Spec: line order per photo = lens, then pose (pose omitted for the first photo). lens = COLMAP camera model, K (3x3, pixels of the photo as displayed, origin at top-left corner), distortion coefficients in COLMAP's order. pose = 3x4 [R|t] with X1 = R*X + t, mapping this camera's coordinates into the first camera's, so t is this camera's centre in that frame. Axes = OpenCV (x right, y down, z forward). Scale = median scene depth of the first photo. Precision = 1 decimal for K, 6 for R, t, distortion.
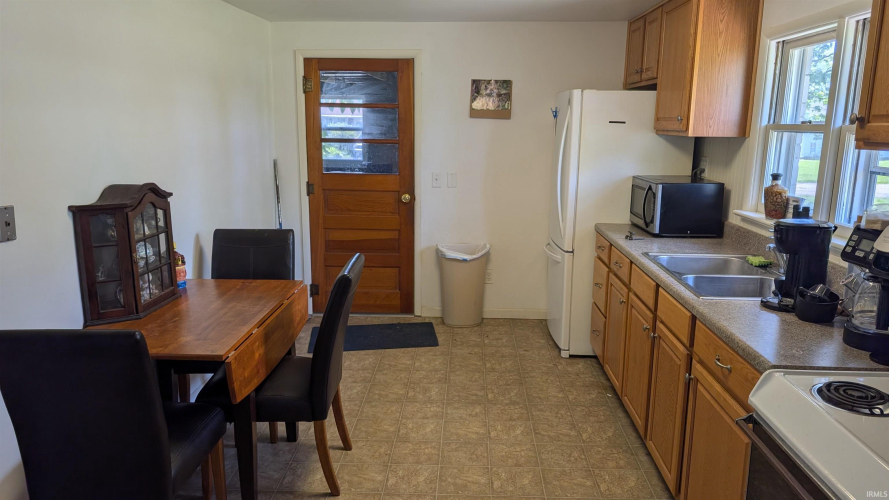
lens RADIAL K [[637.6, 0, 444.5], [0, 637.6, 250.0], [0, 0, 1]] dist [0.001080, 0.001962]
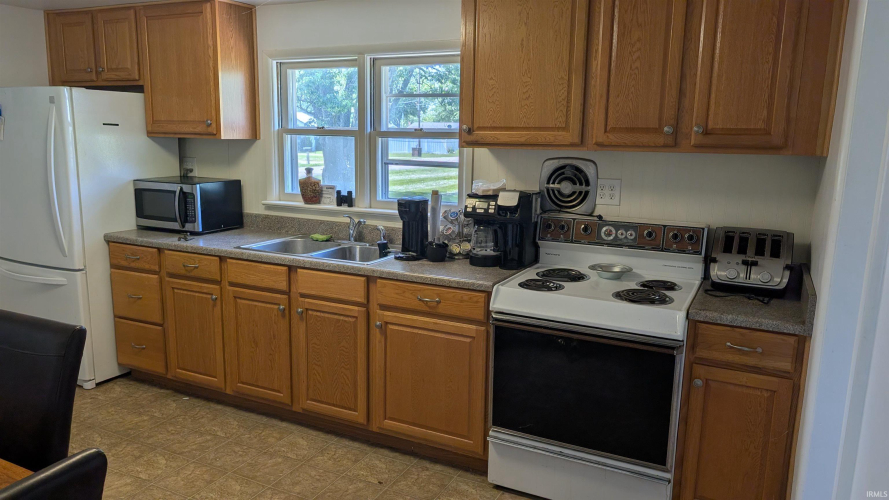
lens RADIAL K [[637.6, 0, 444.5], [0, 637.6, 250.0], [0, 0, 1]] dist [0.001080, 0.001962]
pose [[0.419854, -0.164067, 0.892639, -0.445984], [0.160895, 0.981402, 0.104705, -0.041838], [-0.893216, 0.099660, 0.438443, 0.186512]]
